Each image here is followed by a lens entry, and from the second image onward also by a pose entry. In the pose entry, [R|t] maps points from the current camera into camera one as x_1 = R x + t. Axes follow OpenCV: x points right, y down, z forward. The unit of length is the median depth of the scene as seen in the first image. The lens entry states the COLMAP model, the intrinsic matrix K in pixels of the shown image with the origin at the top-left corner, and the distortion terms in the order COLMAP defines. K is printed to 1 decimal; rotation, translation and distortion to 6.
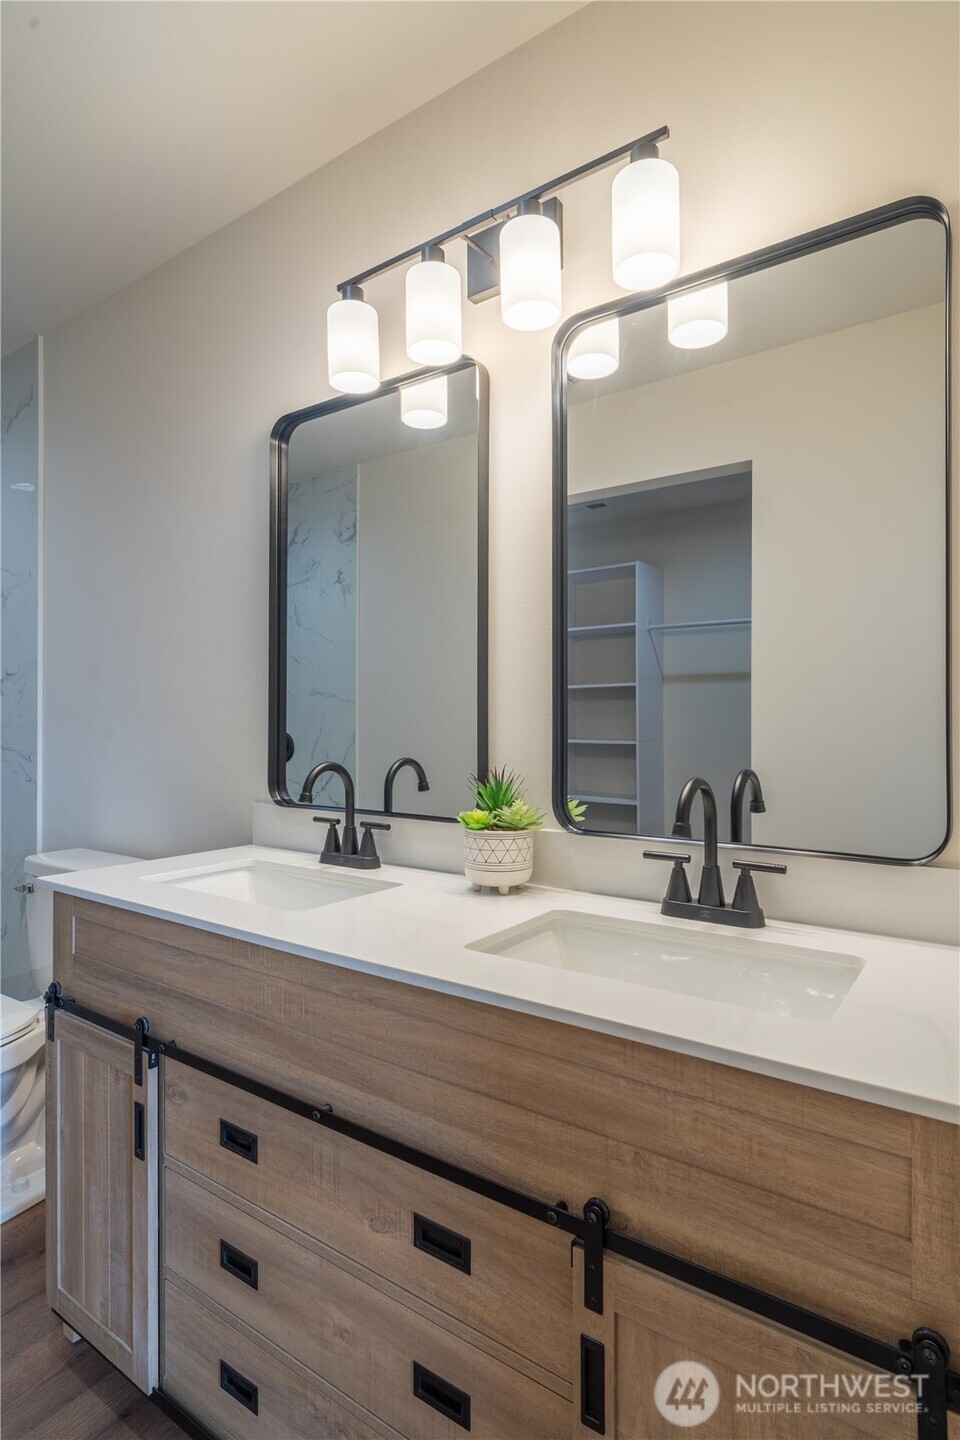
lens RADIAL K [[757.1, 0, 479.8], [0, 757.1, 715.3], [0, 0, 1]] dist [0.005213, 0.000595]
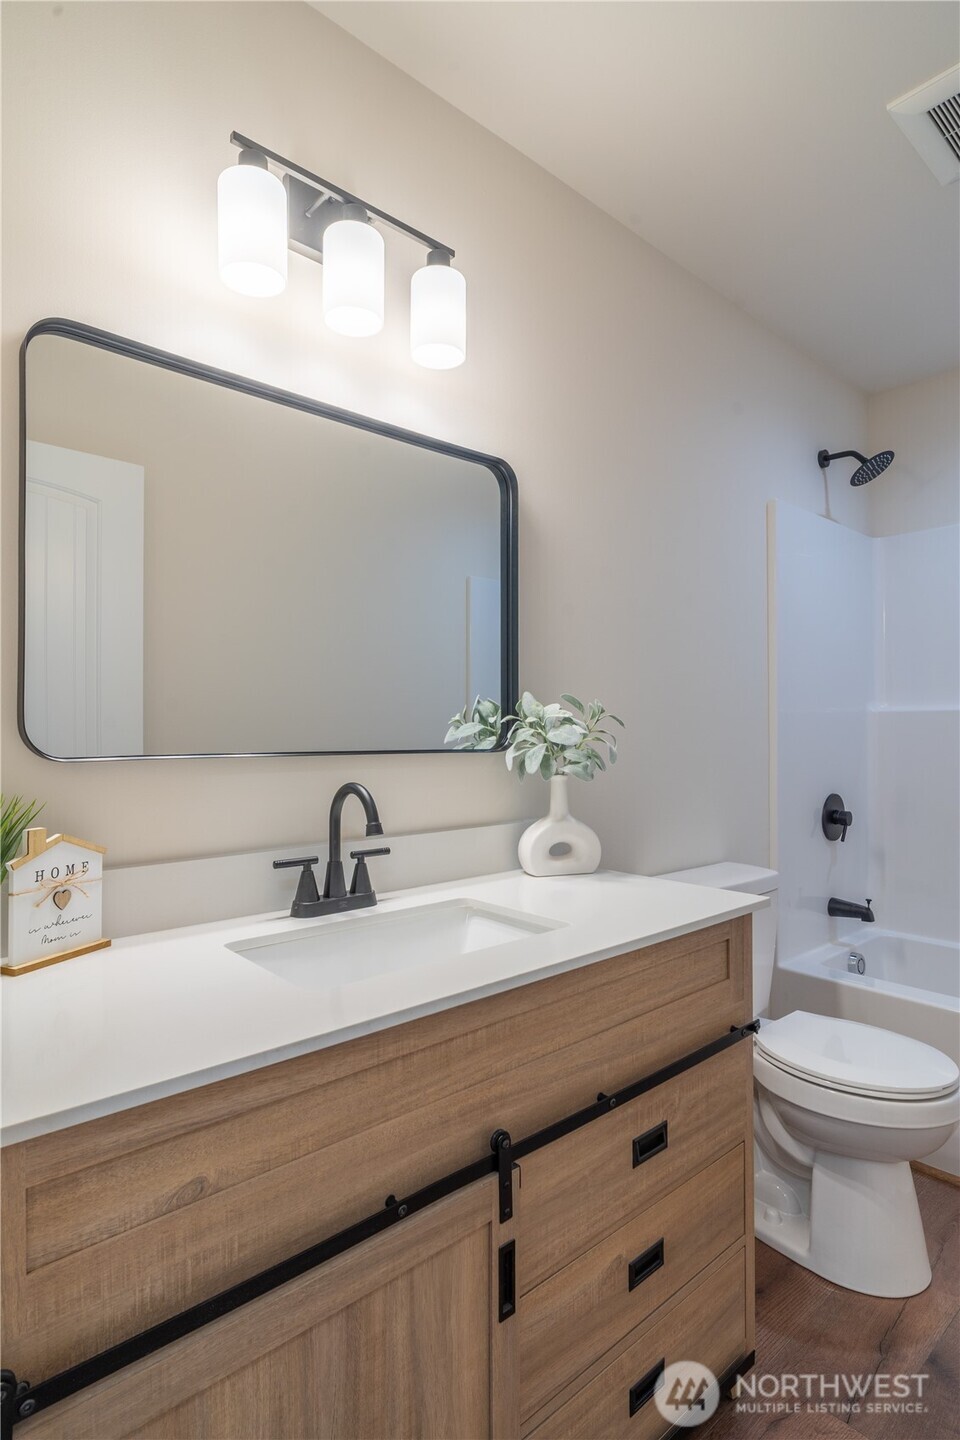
lens RADIAL K [[765.1, 0, 480.0], [0, 765.1, 720.0], [0, 0, 1]] dist [-0.000947, -0.000144]
pose [[0.249358, 0.009667, 0.968363, -0.899671], [0.000307, 0.999949, -0.010061, 0.004859], [-0.968411, 0.002806, 0.249343, 0.636953]]
